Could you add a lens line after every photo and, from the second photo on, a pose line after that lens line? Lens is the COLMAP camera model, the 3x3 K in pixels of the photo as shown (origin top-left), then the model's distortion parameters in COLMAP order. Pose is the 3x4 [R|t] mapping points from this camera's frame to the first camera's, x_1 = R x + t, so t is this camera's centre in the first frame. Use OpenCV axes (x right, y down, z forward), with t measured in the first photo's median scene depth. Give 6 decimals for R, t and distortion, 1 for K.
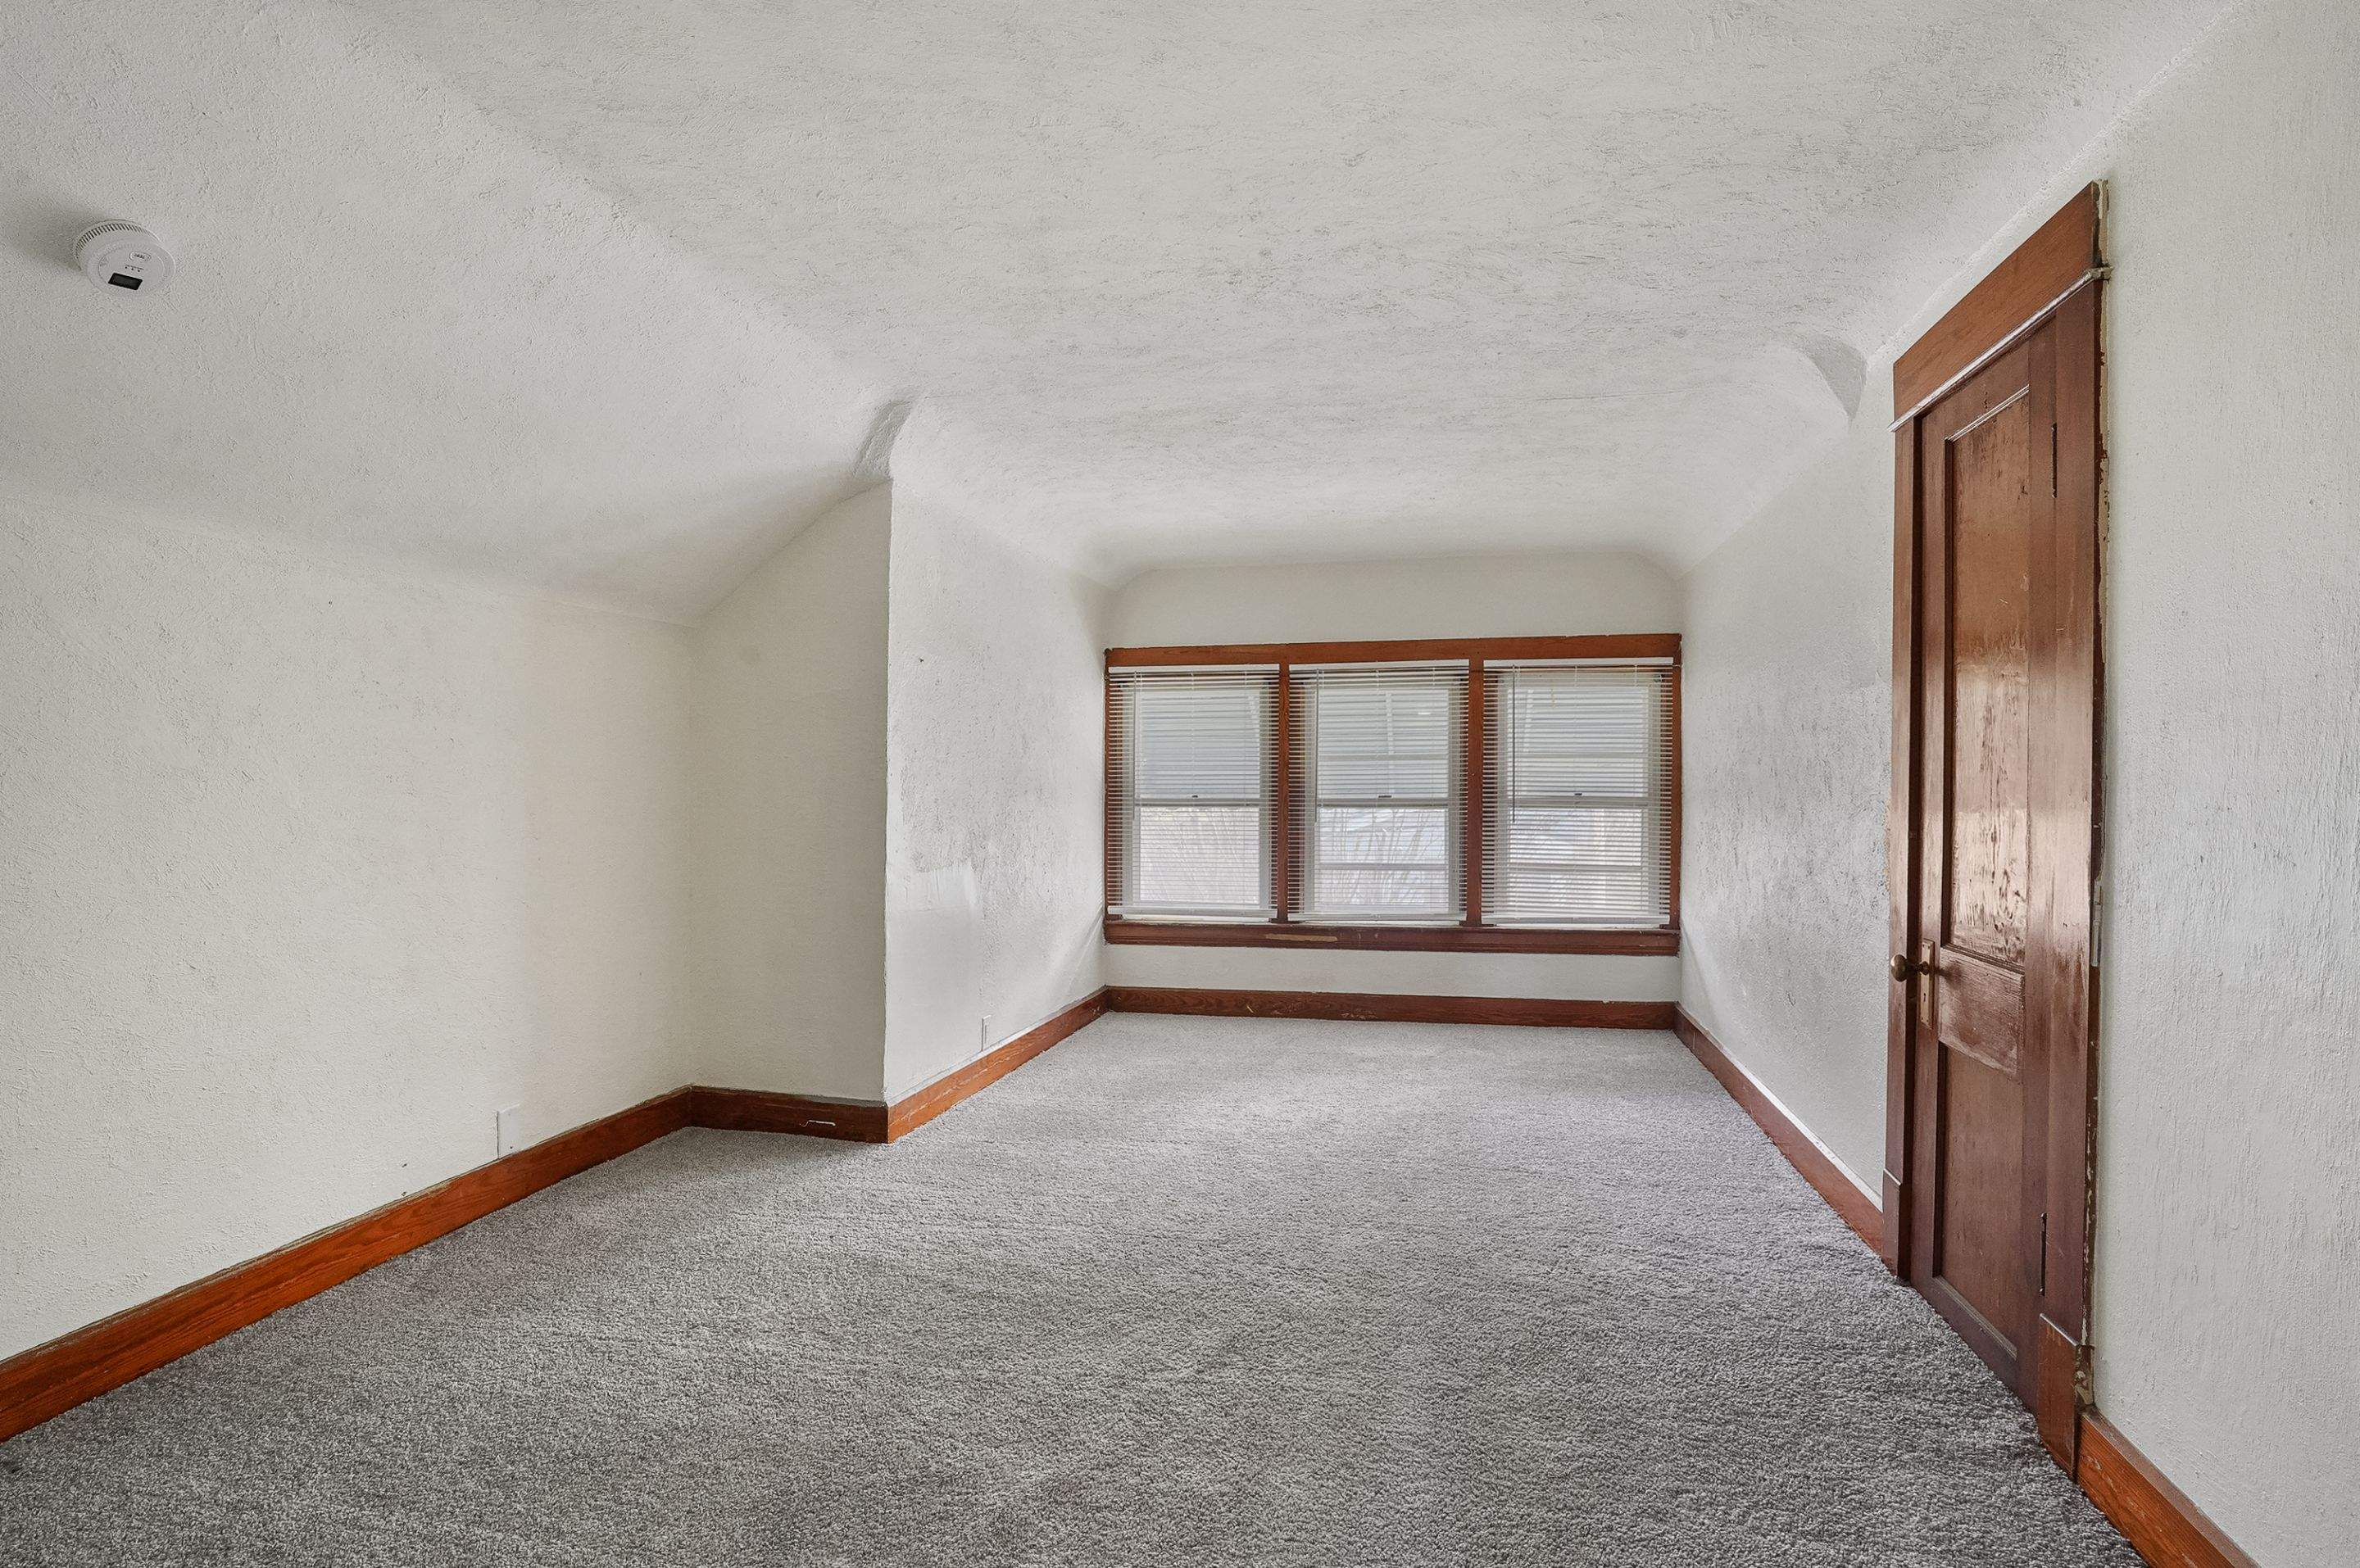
lens RADIAL K [[1243.6, 0, 1179.3], [0, 1243.6, 781.2], [0, 0, 1]] dist [-0.063988, 0.033427]
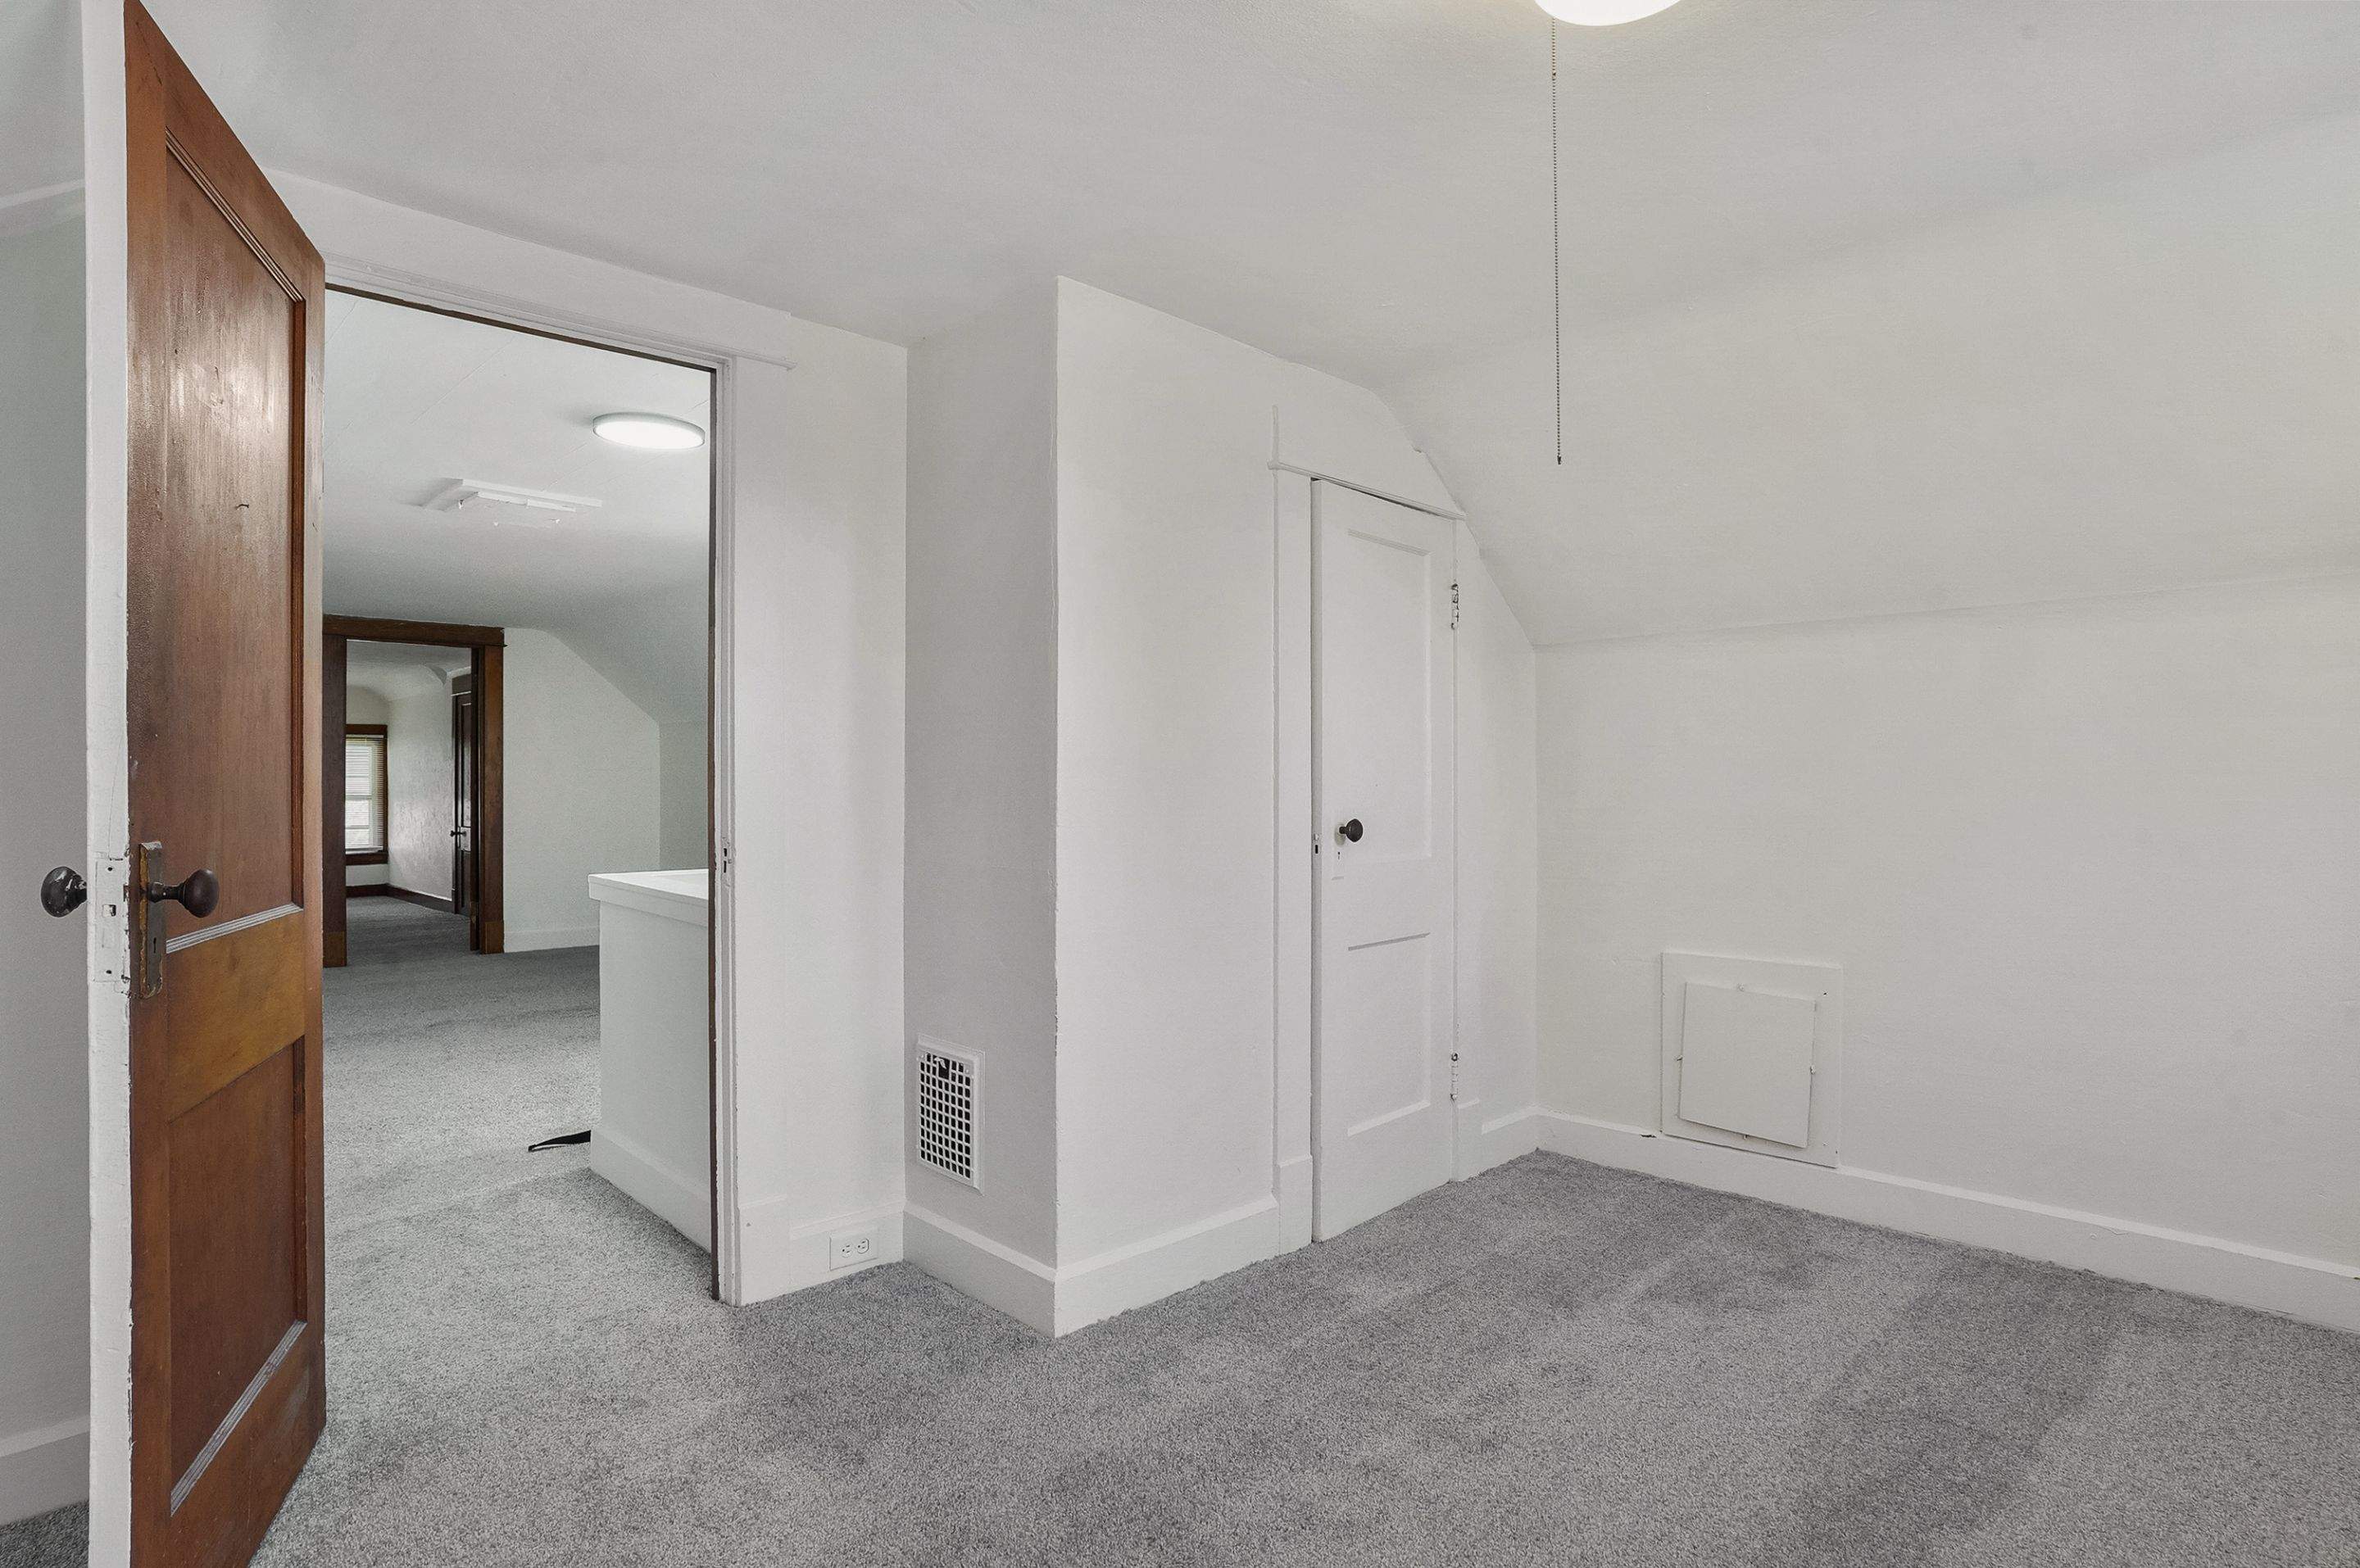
lens RADIAL K [[1243.6, 0, 1182.6], [0, 1243.6, 797.3], [0, 0, 1]] dist [-0.063988, 0.033427]
pose [[0.571724, -0.002235, 0.820443, -0.698987], [0.015997, 0.999837, -0.008423, 0.067478], [-0.820290, 0.017941, 0.571666, -1.740525]]
